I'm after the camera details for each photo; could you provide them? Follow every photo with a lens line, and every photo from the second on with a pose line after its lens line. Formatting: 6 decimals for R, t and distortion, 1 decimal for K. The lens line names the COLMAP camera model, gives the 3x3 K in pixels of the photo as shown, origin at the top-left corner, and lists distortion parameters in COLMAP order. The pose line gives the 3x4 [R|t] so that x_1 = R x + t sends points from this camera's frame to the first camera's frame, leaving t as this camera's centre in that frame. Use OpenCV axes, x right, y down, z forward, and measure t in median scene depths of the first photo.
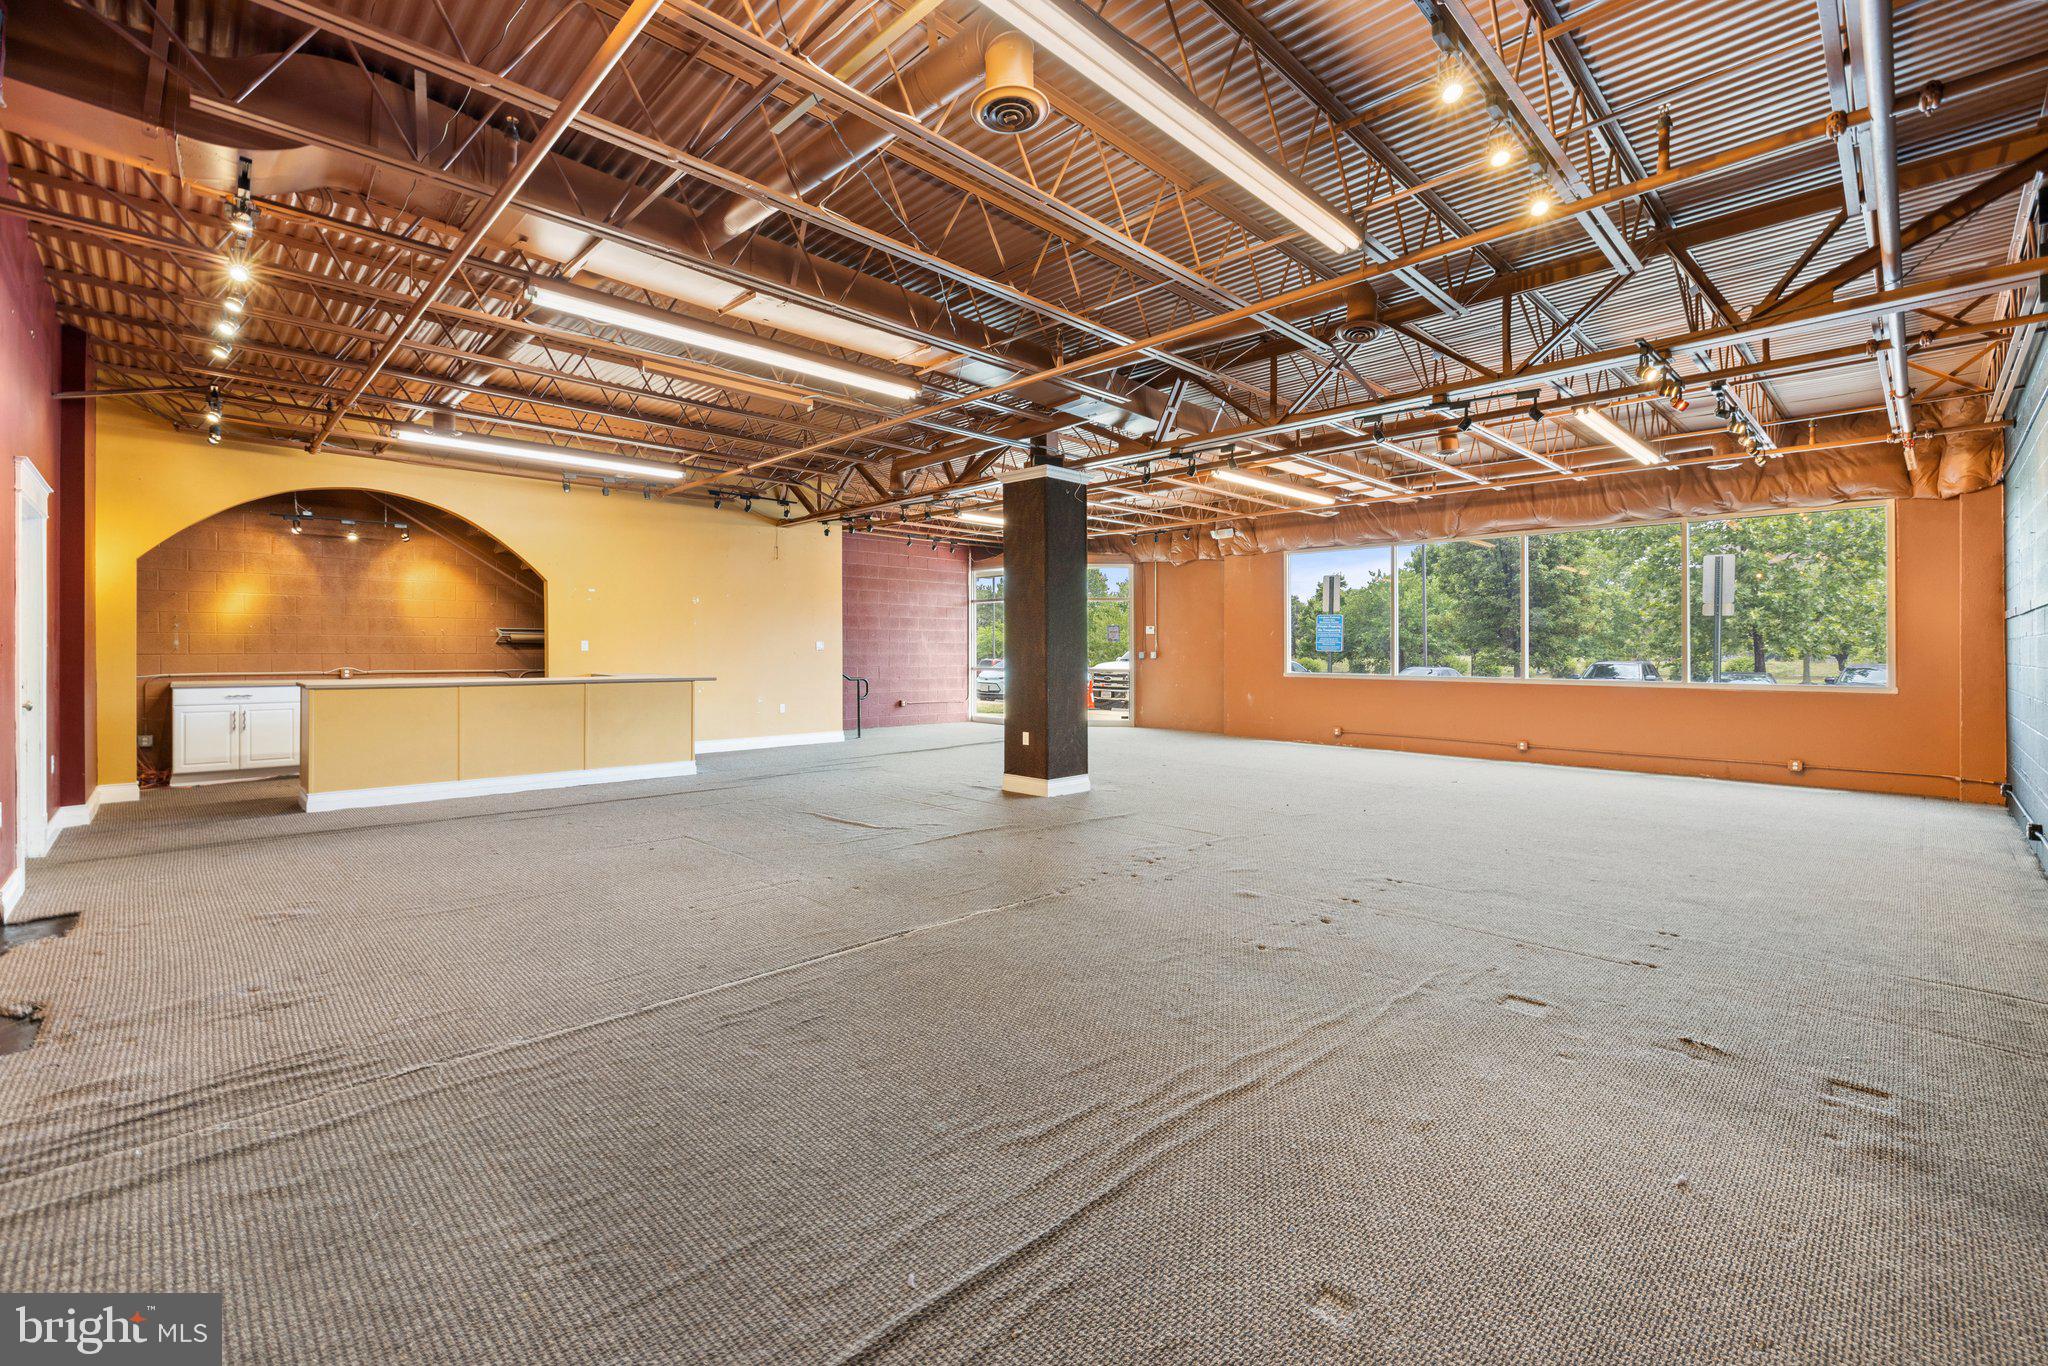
lens RADIAL K [[876.3, 0, 1029.0], [0, 876.3, 642.6], [0, 0, 1]] dist [-0.011520, -0.000035]
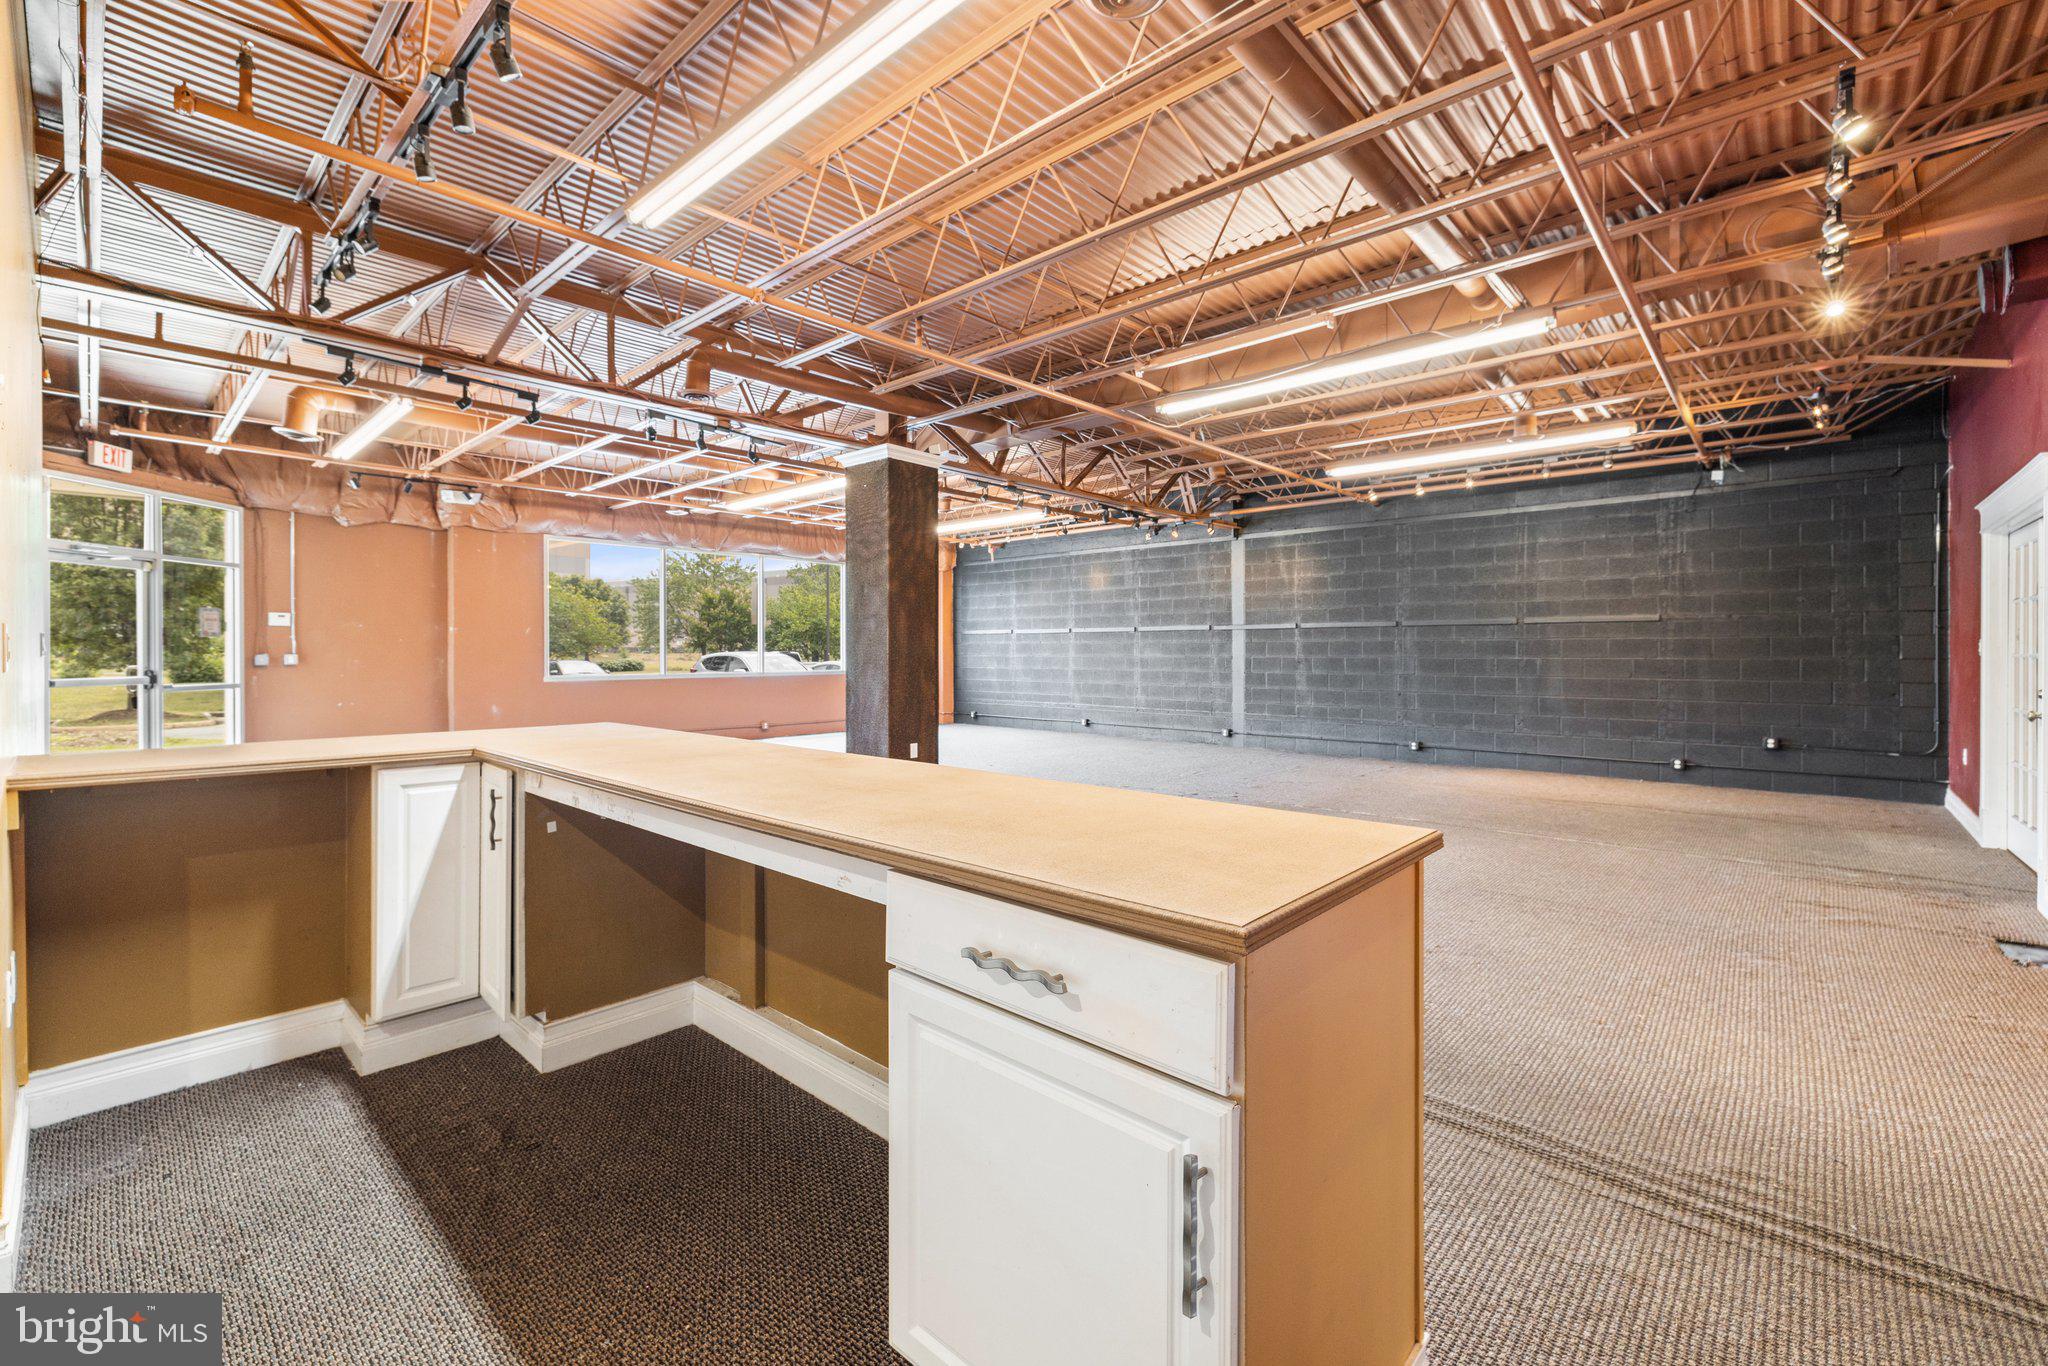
lens RADIAL K [[876.3, 0, 1031.5], [0, 876.3, 670.2], [0, 0, 1]] dist [-0.011520, -0.000035]
pose [[-0.022142, -0.017524, 0.999601, -0.499067], [-0.013017, 0.999767, 0.017239, 0.004264], [-0.999670, -0.012630, -0.022365, 0.498962]]
